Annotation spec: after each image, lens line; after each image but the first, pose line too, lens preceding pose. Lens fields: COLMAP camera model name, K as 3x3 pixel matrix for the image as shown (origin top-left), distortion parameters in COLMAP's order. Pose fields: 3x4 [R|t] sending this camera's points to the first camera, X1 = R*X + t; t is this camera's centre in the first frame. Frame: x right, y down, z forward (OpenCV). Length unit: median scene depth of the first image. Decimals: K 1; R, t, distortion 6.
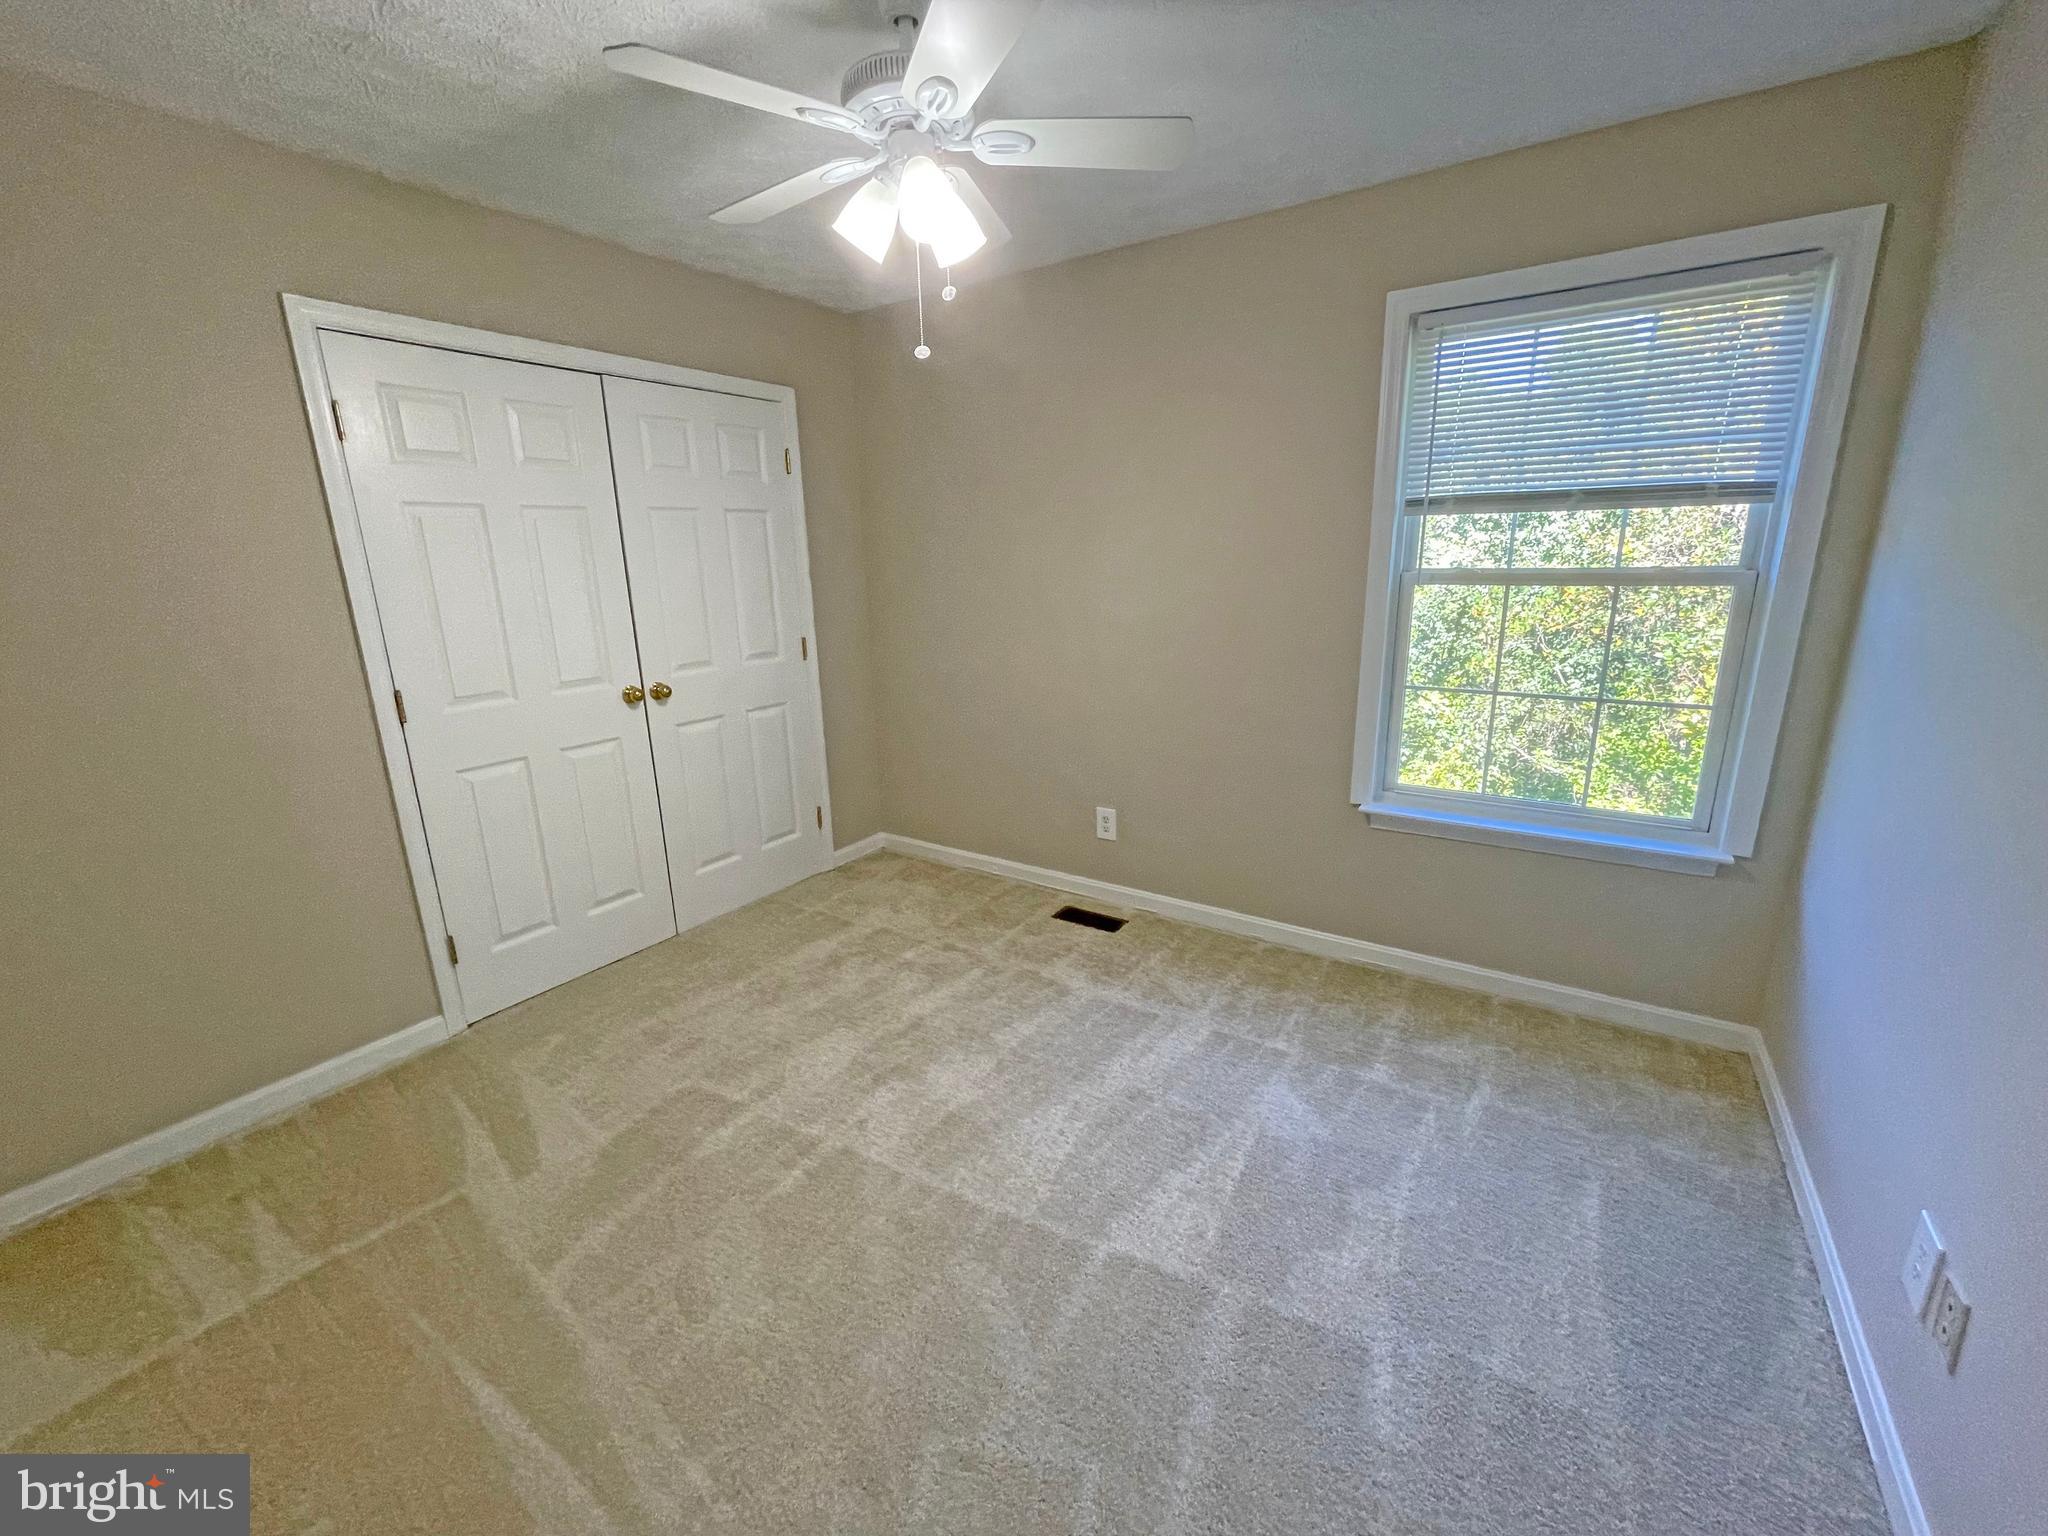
lens RADIAL K [[823.7, 0, 1024.4], [0, 823.7, 762.3], [0, 0, 1]] dist [-0.001165, -0.000029]
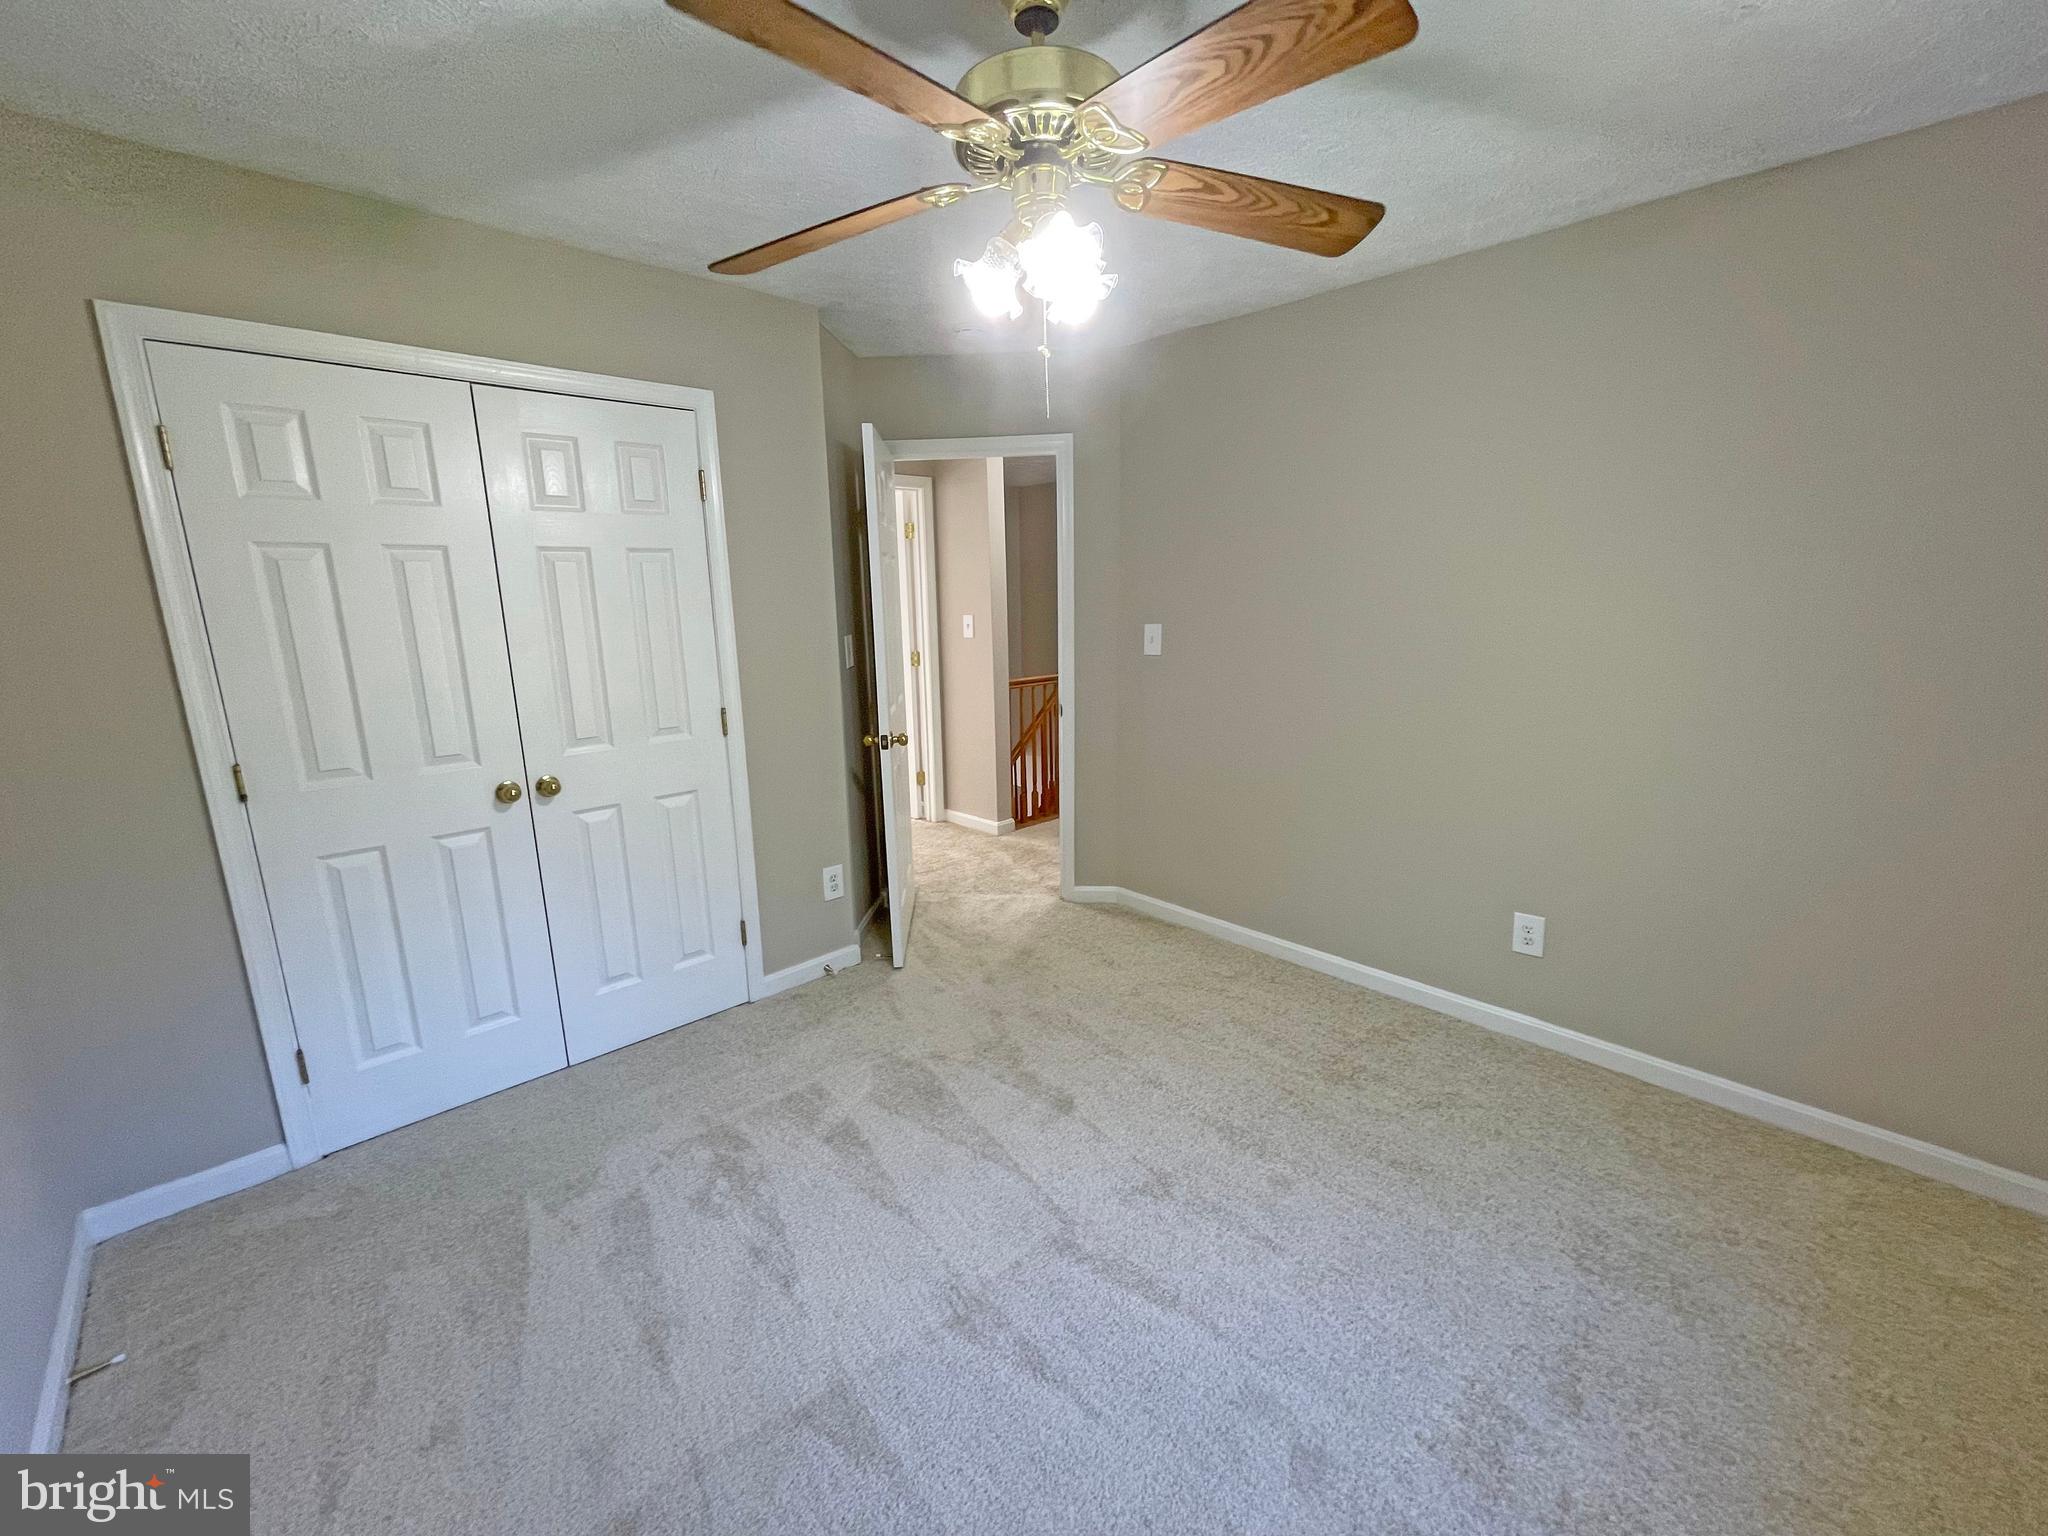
lens RADIAL K [[831.7, 0, 1054.1], [0, 831.7, 779.5], [0, 0, 1]] dist [-0.003844, -0.000672]
pose [[0.981379, 0.044379, -0.186884, 0.183030], [-0.050327, 0.998362, -0.027201, -0.072325], [0.185371, 0.036100, 0.982005, 0.258801]]
